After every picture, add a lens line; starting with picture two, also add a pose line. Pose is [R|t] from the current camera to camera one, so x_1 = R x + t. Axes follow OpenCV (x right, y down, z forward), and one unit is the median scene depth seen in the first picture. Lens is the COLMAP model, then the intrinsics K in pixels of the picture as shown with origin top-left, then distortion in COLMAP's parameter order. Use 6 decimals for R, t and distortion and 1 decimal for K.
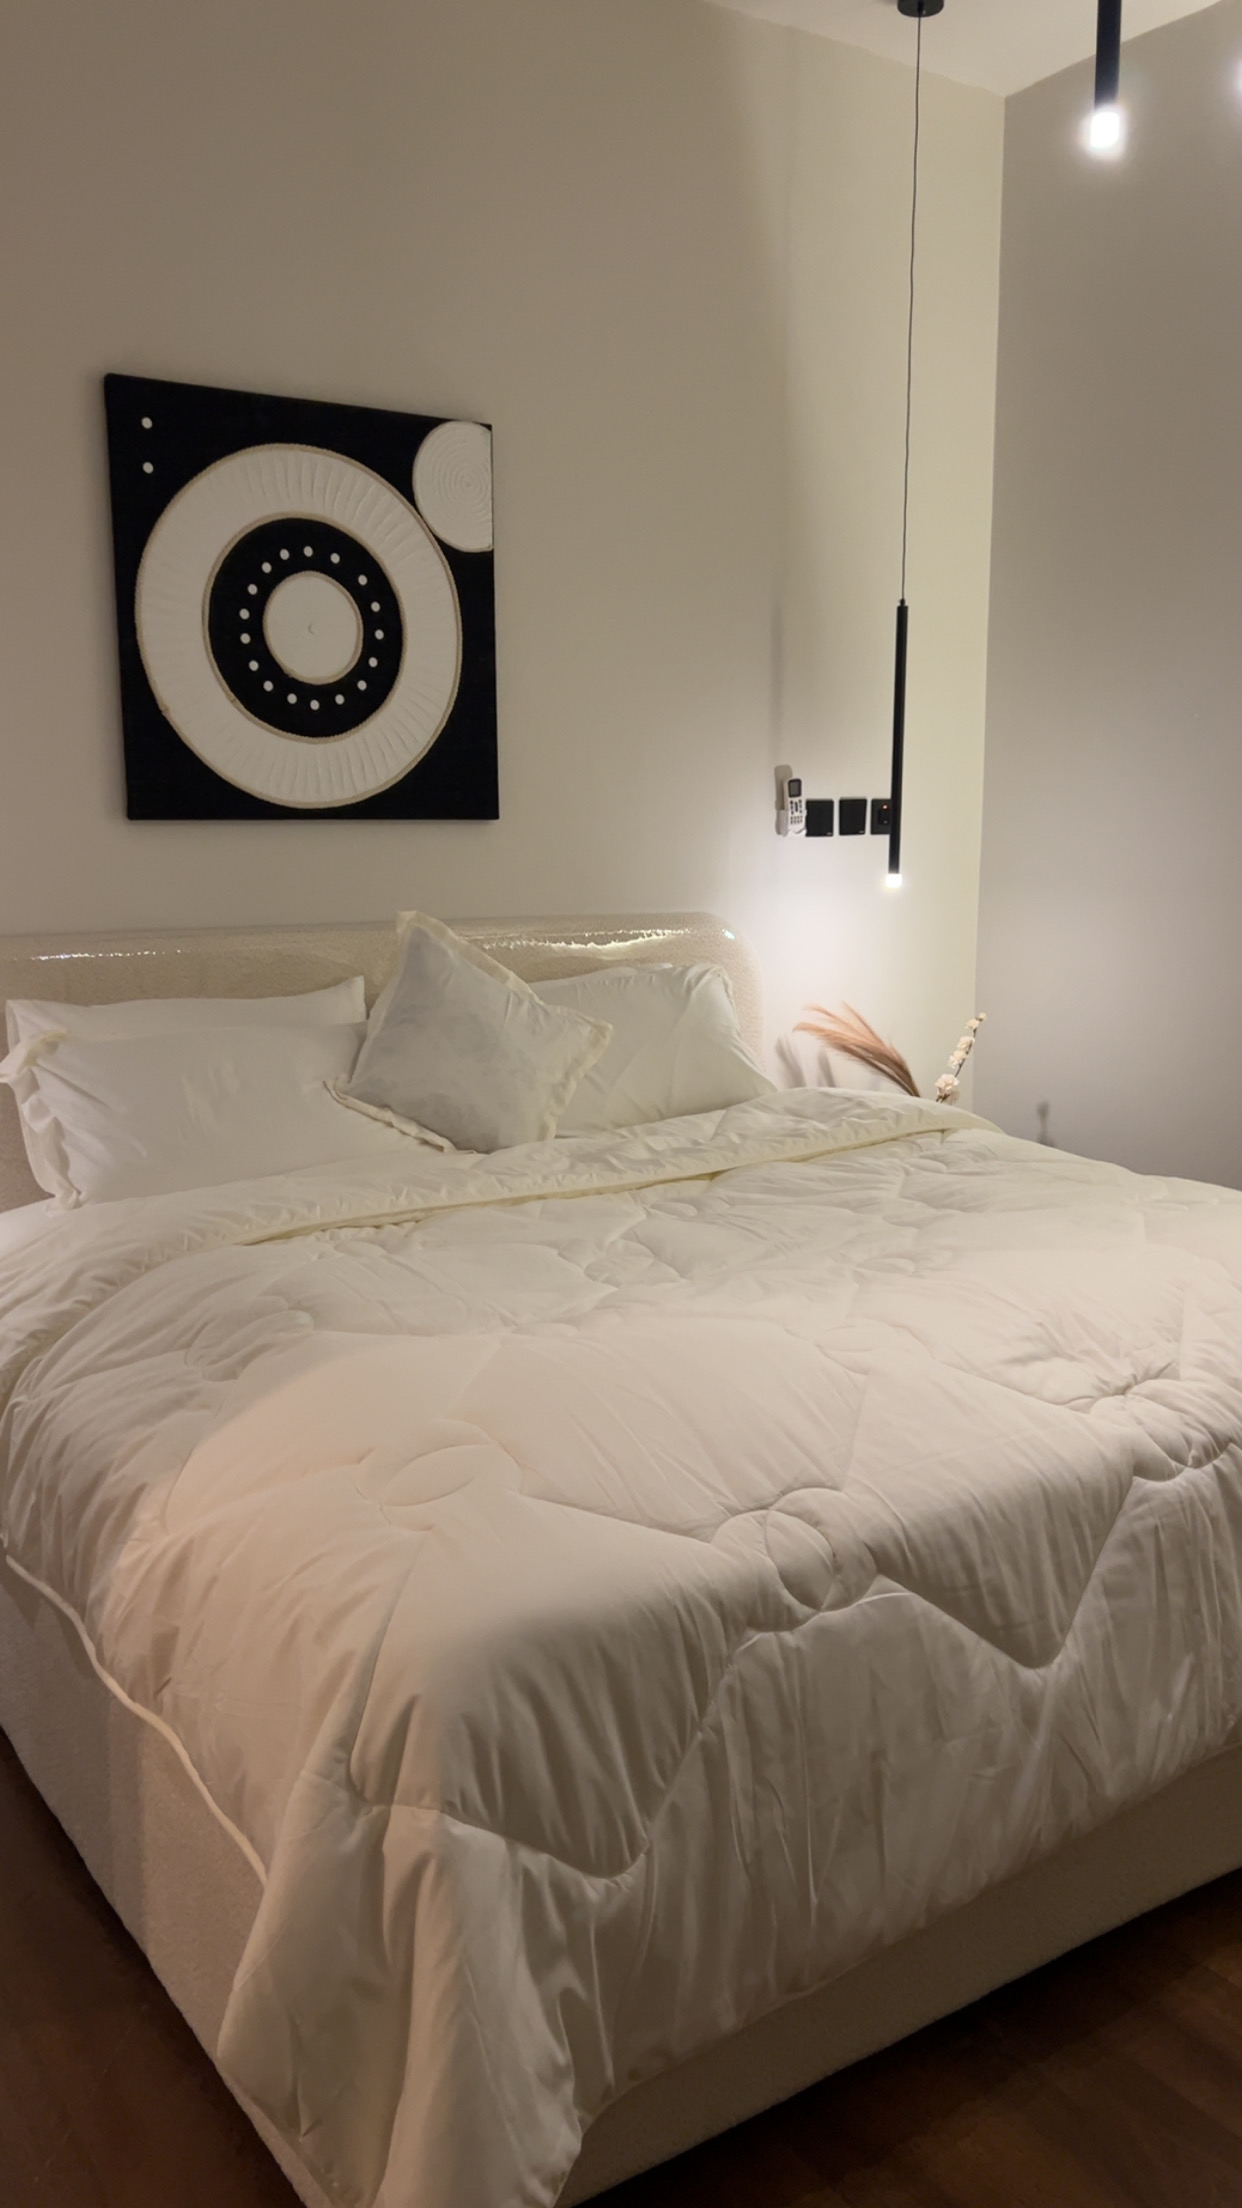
lens RADIAL K [[1725.1, 0, 585.8], [0, 1725.1, 1118.1], [0, 0, 1]] dist [0.057114, -0.071963]
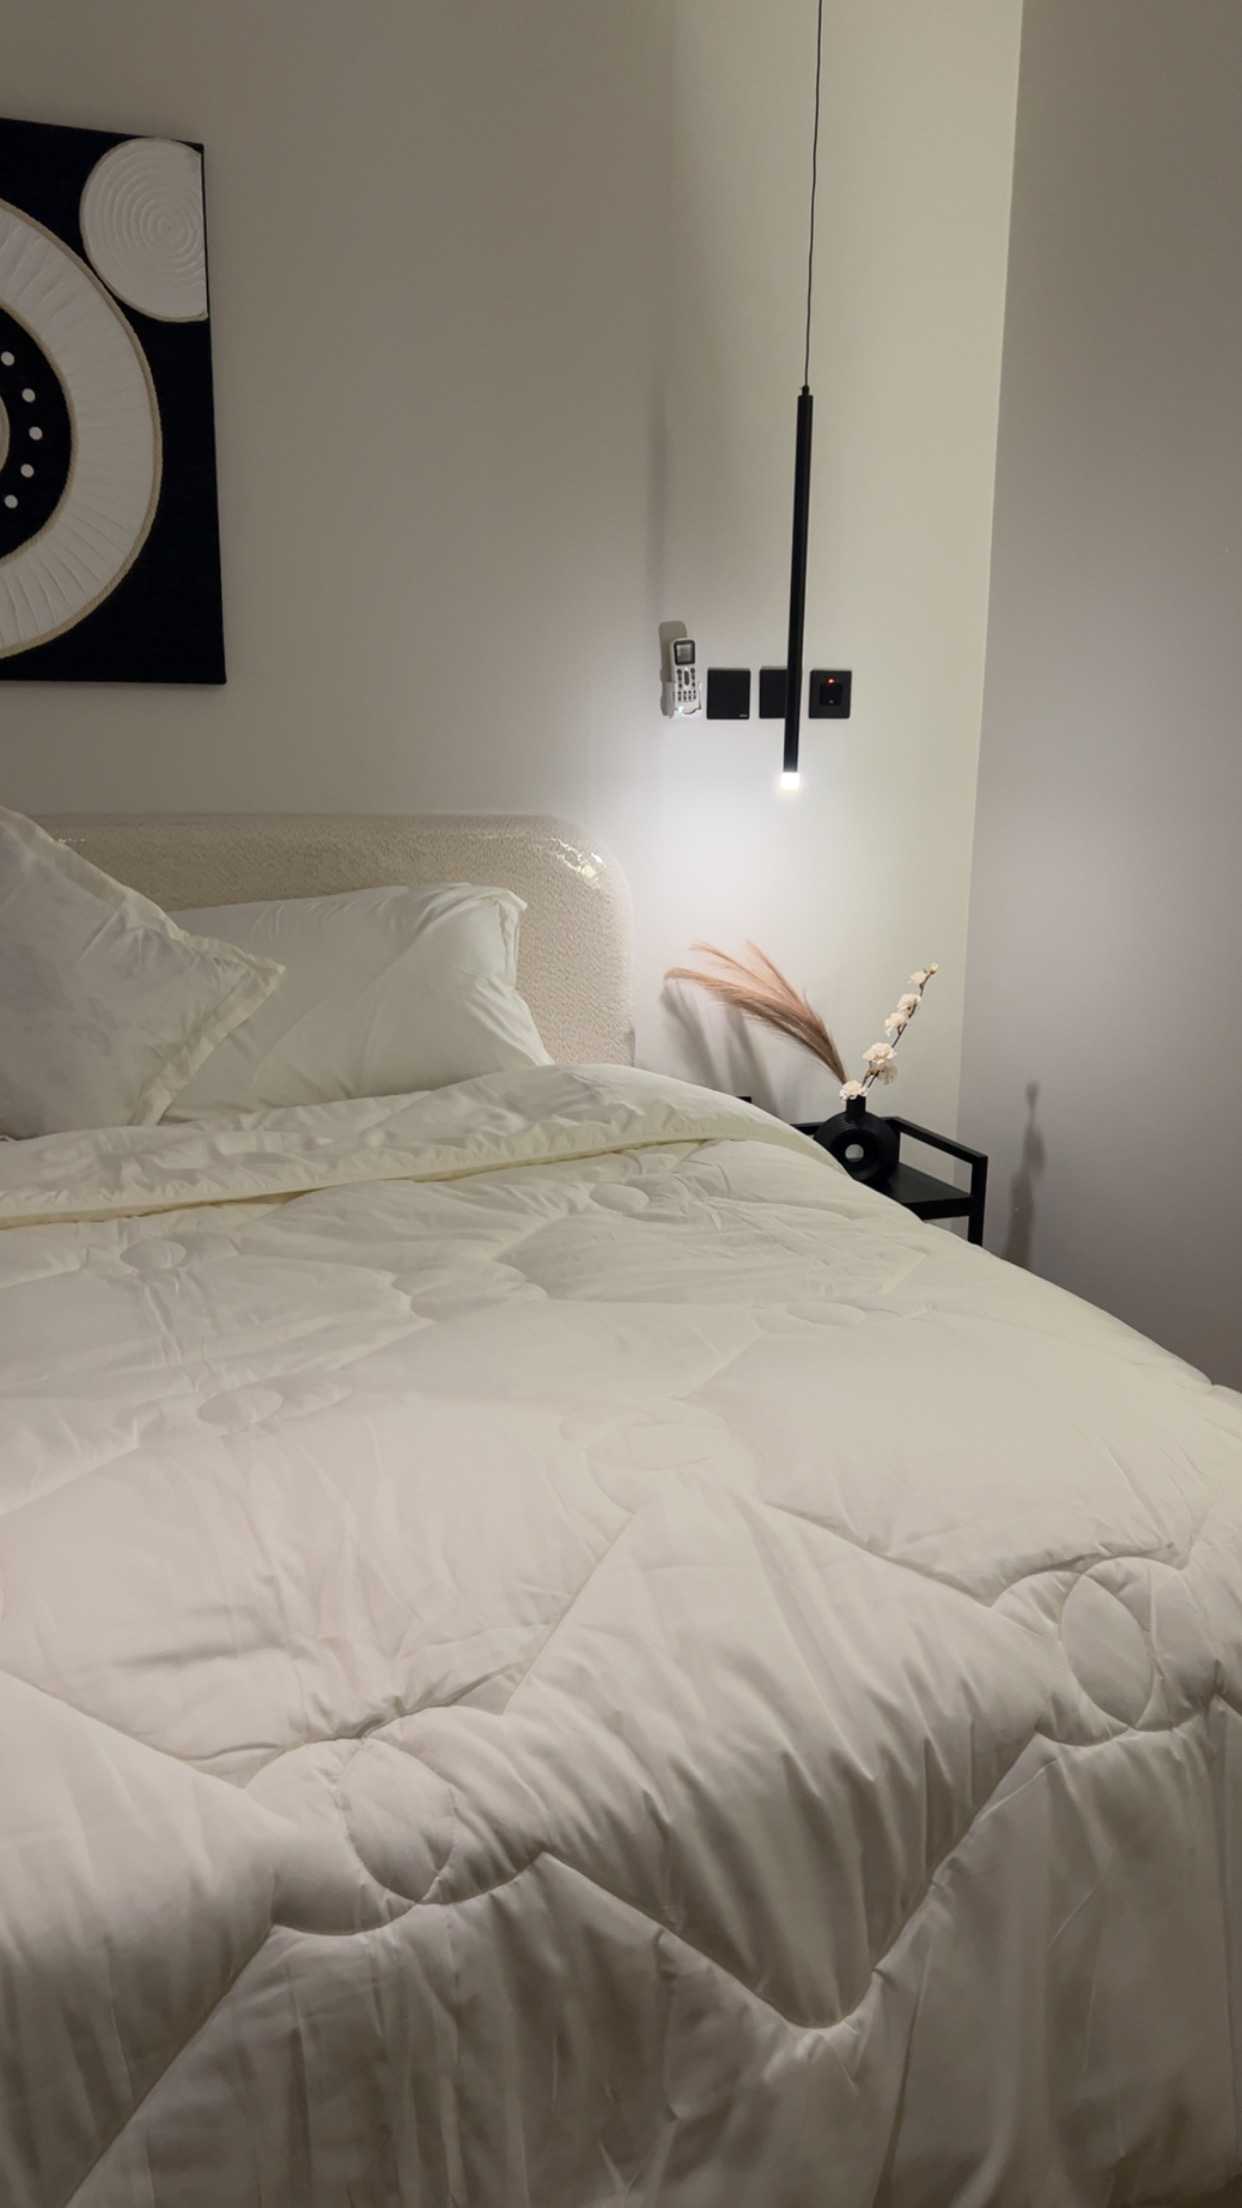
lens RADIAL K [[1725.1, 0, 603.3], [0, 1725.1, 1101.6], [0, 0, 1]] dist [0.057114, -0.071963]
pose [[0.980103, 0.058415, -0.189698, 0.312671], [-0.048656, 0.997261, 0.055701, -0.047821], [0.192433, -0.045363, 0.980261, 0.323024]]
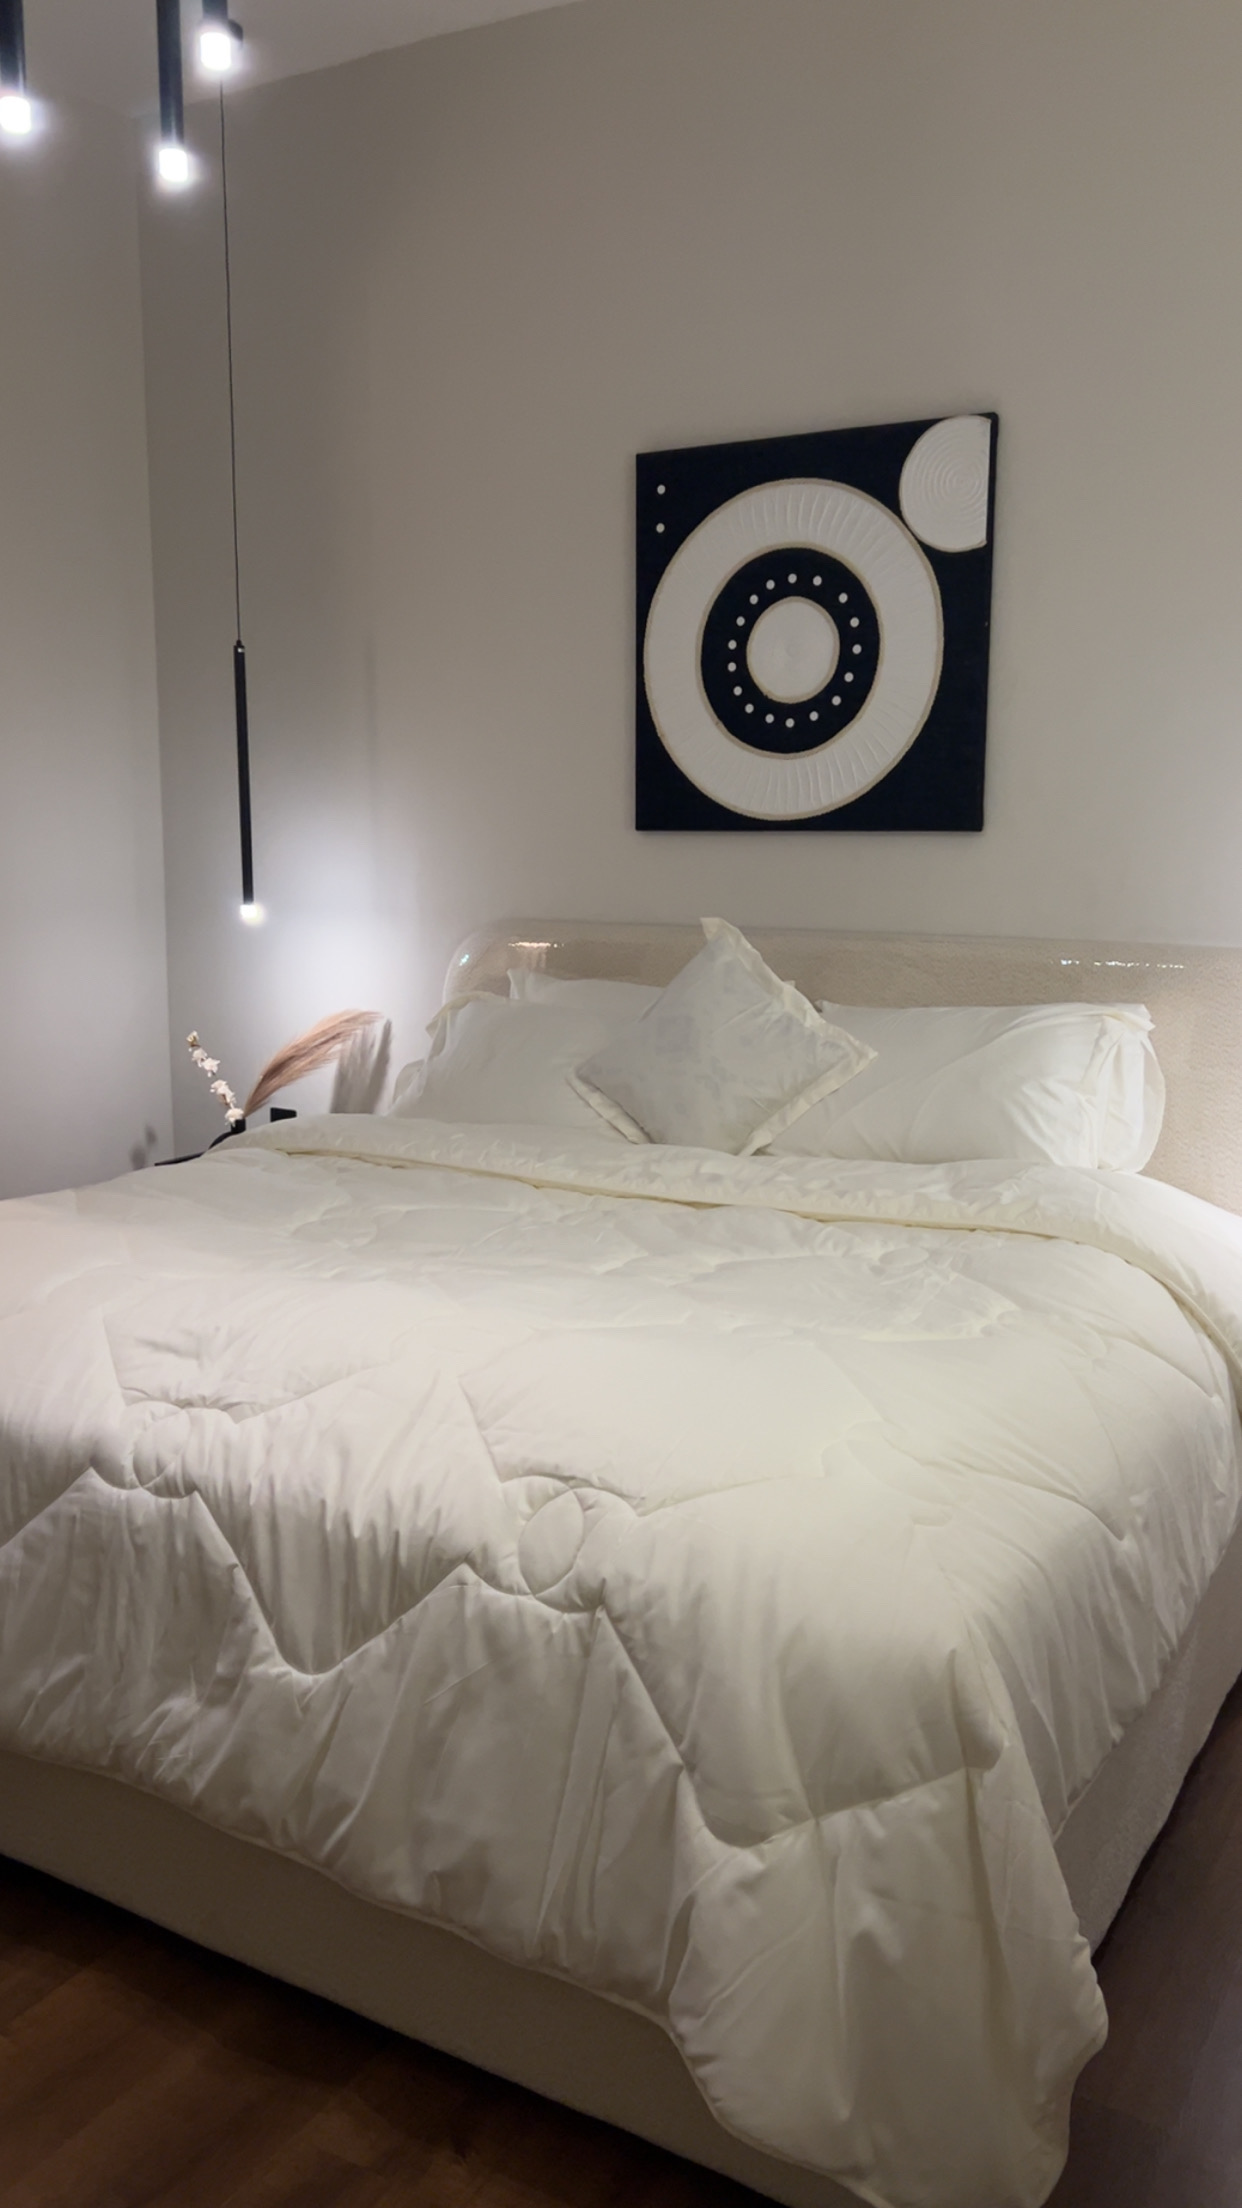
lens RADIAL K [[1725.1, 0, 654.6], [0, 1725.1, 1121.0], [0, 0, 1]] dist [0.057114, -0.071963]
pose [[0.448462, 0.160179, -0.879332, 0.844821], [-0.162909, 0.981980, 0.095793, -0.094483], [0.878830, 0.100292, 0.466475, 0.496899]]
